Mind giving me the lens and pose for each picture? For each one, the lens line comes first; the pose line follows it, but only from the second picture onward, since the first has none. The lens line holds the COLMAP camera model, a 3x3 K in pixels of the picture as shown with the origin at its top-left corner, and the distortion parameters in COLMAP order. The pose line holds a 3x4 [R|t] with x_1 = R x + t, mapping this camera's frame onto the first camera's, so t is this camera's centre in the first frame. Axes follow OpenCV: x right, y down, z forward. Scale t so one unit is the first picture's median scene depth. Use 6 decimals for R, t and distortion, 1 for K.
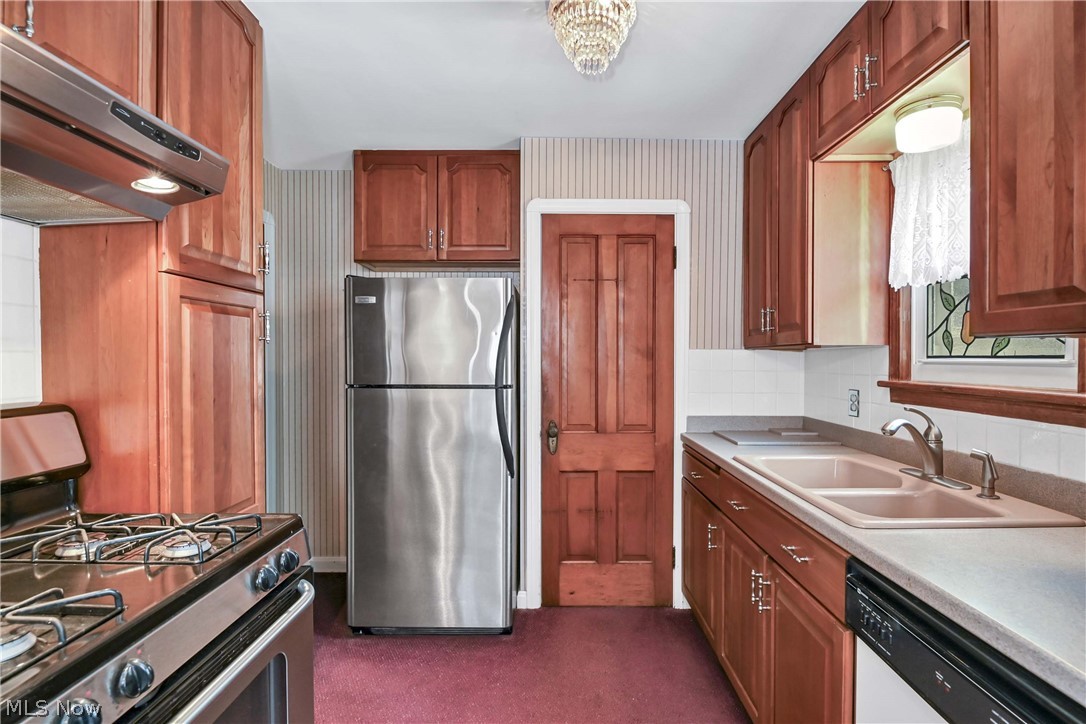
lens RADIAL K [[528.1, 0, 544.9], [0, 528.1, 361.3], [0, 0, 1]] dist [-0.003863, -0.001273]
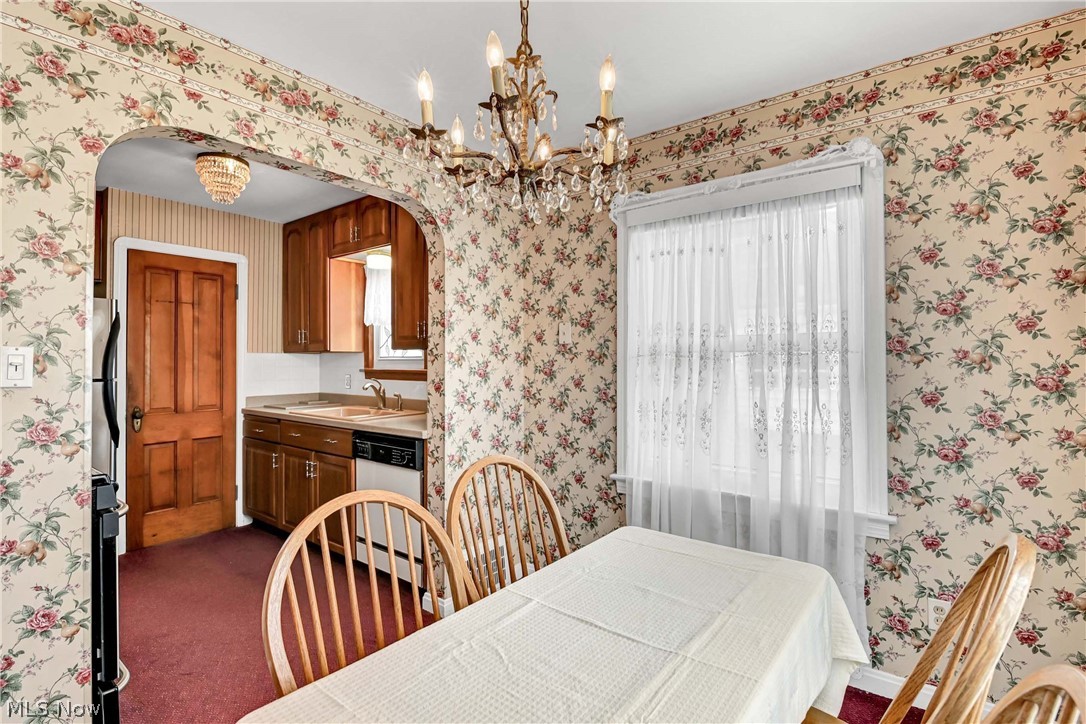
lens RADIAL K [[517.1, 0, 543.7], [0, 517.1, 356.5], [0, 0, 1]] dist [0.000693, 0.000428]
pose [[0.606673, 0.000130, 0.794952, -0.396332], [0.010809, 0.999906, -0.008412, 0.009654], [-0.794878, 0.013696, 0.606615, -0.586965]]
